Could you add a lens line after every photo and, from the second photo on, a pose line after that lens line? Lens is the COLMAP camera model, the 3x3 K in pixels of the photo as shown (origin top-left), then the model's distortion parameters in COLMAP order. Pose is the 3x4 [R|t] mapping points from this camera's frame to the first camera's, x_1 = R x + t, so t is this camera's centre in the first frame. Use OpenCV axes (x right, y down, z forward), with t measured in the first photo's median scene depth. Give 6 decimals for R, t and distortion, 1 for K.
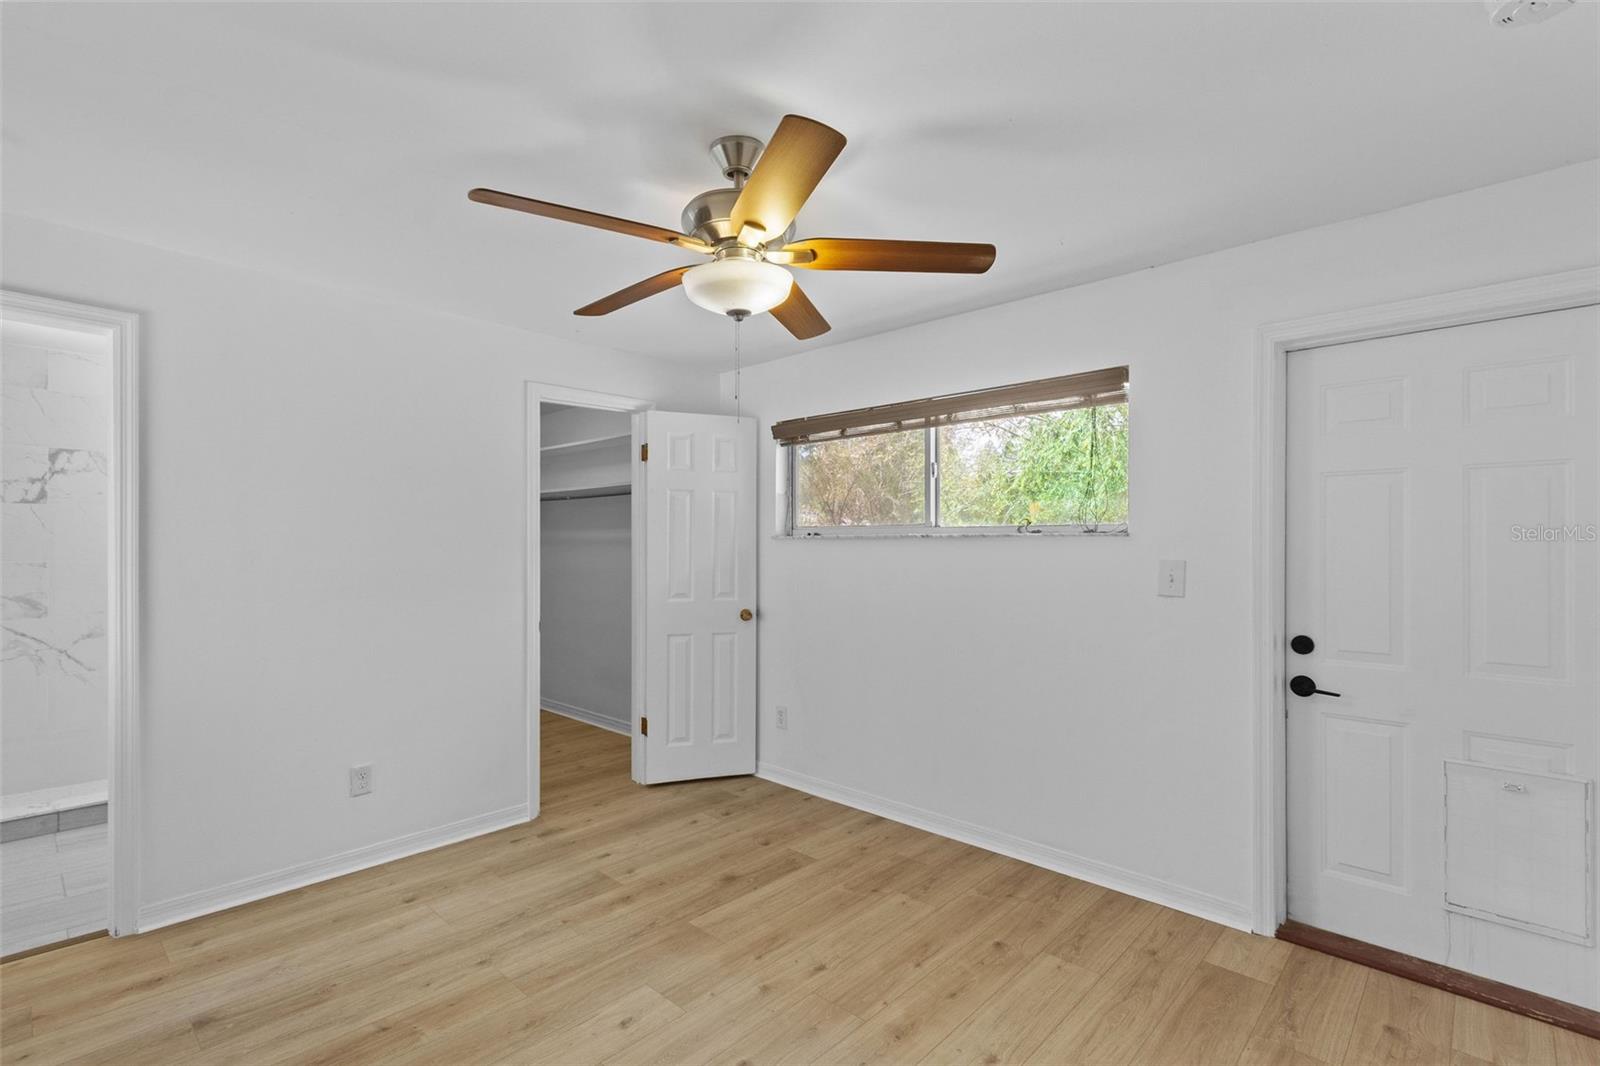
lens RADIAL K [[744.4, 0, 793.2], [0, 744.4, 538.8], [0, 0, 1]] dist [0.008046, -0.002931]
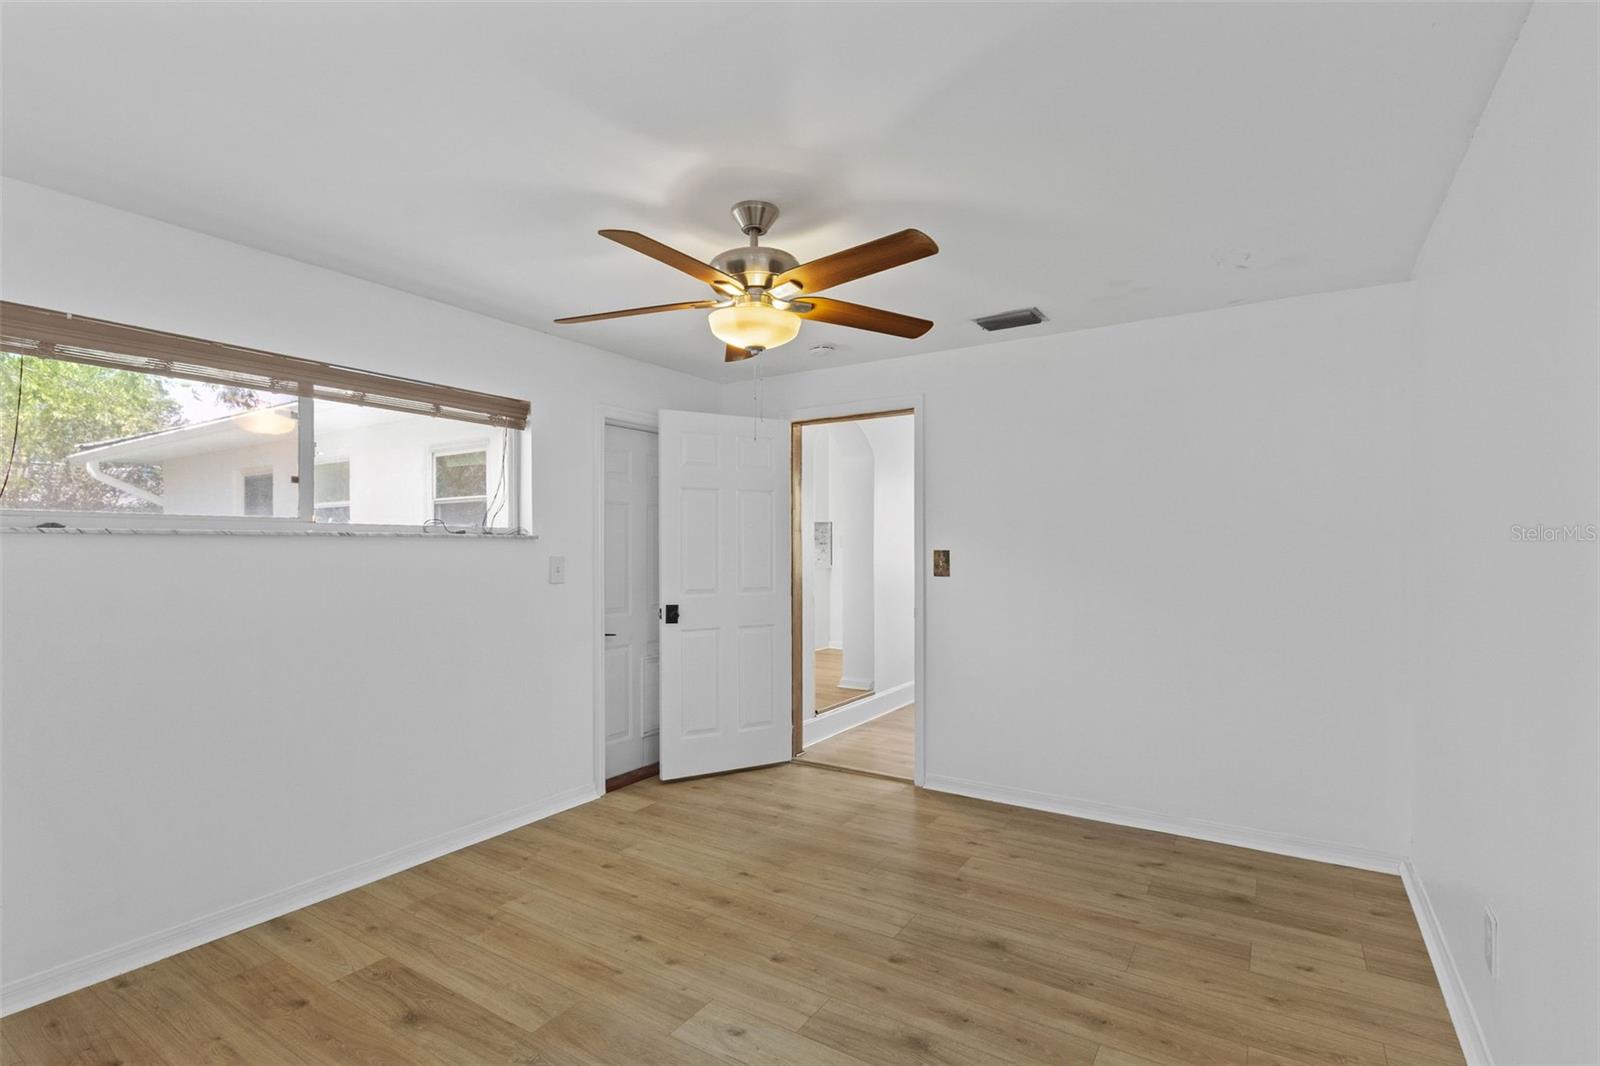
lens RADIAL K [[744.4, 0, 773.5], [0, 744.4, 564.6], [0, 0, 1]] dist [0.008046, -0.002931]
pose [[-0.165712, -0.021634, 0.985937, -0.821718], [-0.002919, 0.999766, 0.021447, 0.011835], [-0.986170, 0.000676, -0.165736, 0.777259]]
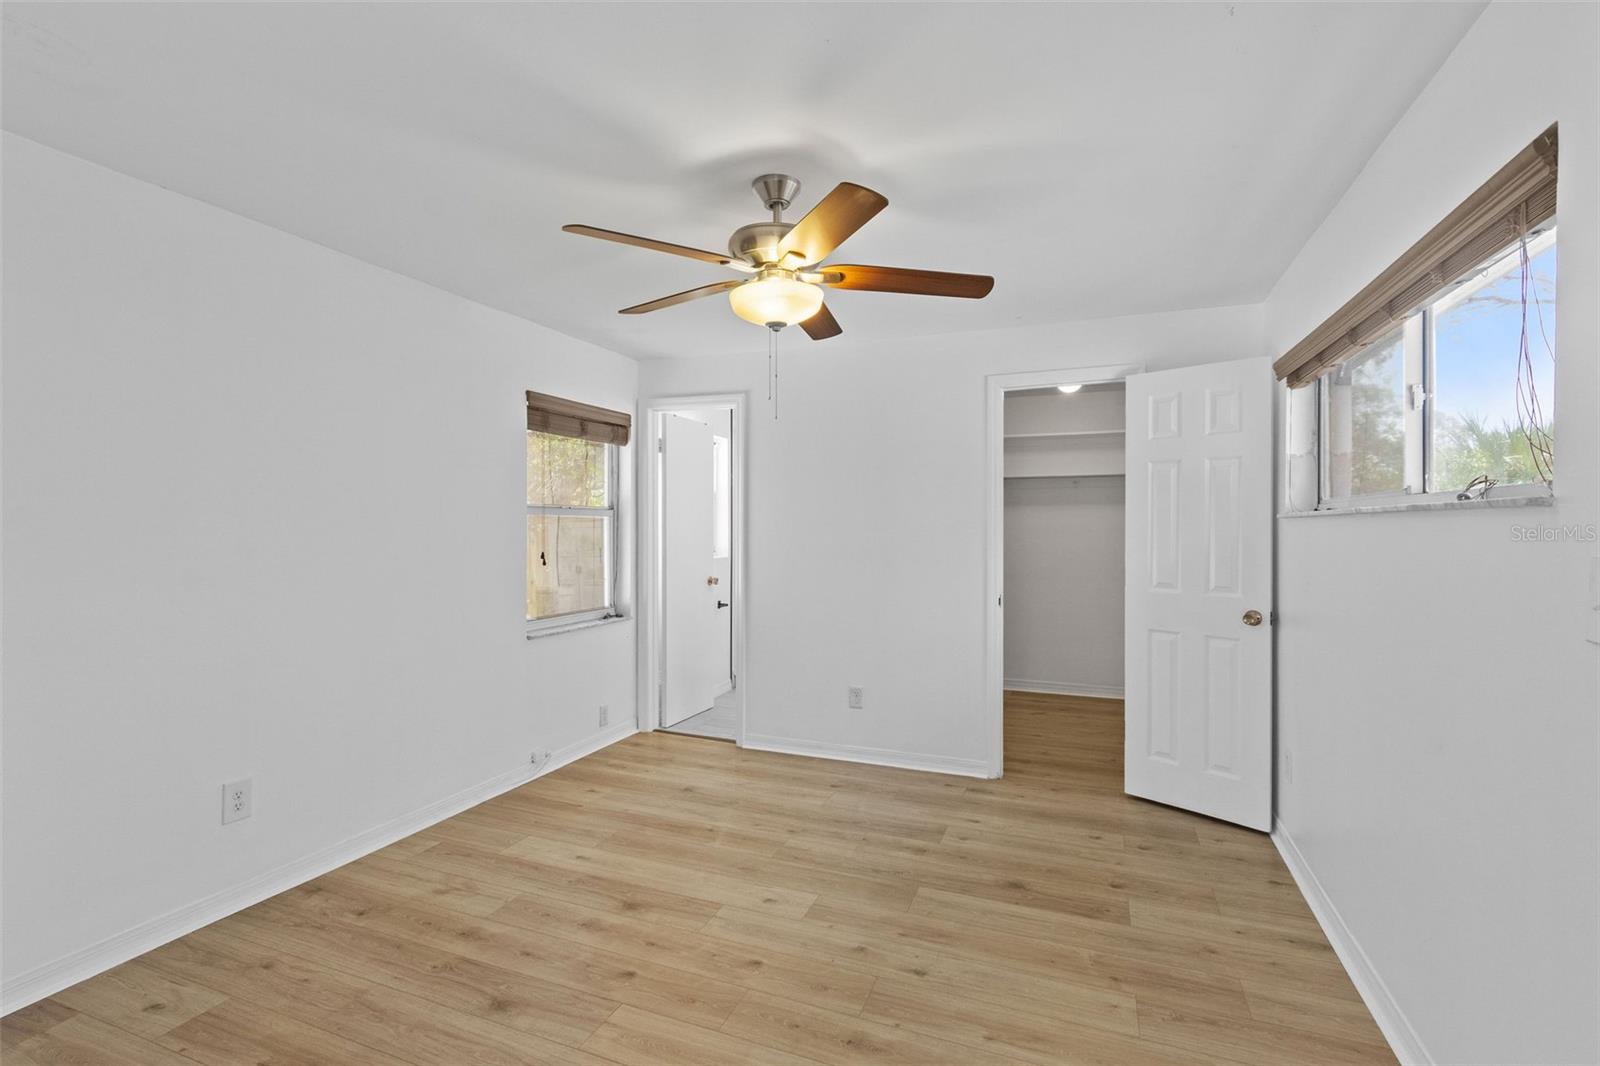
lens RADIAL K [[744.4, 0, 776.5], [0, 744.4, 527.0], [0, 0, 1]] dist [0.008046, -0.002931]
pose [[0.353627, -0.001402, -0.935385, 0.671813], [0.003964, 0.999992, 0.000000, 0.010850], [0.935378, -0.003708, 0.353630, 0.395655]]
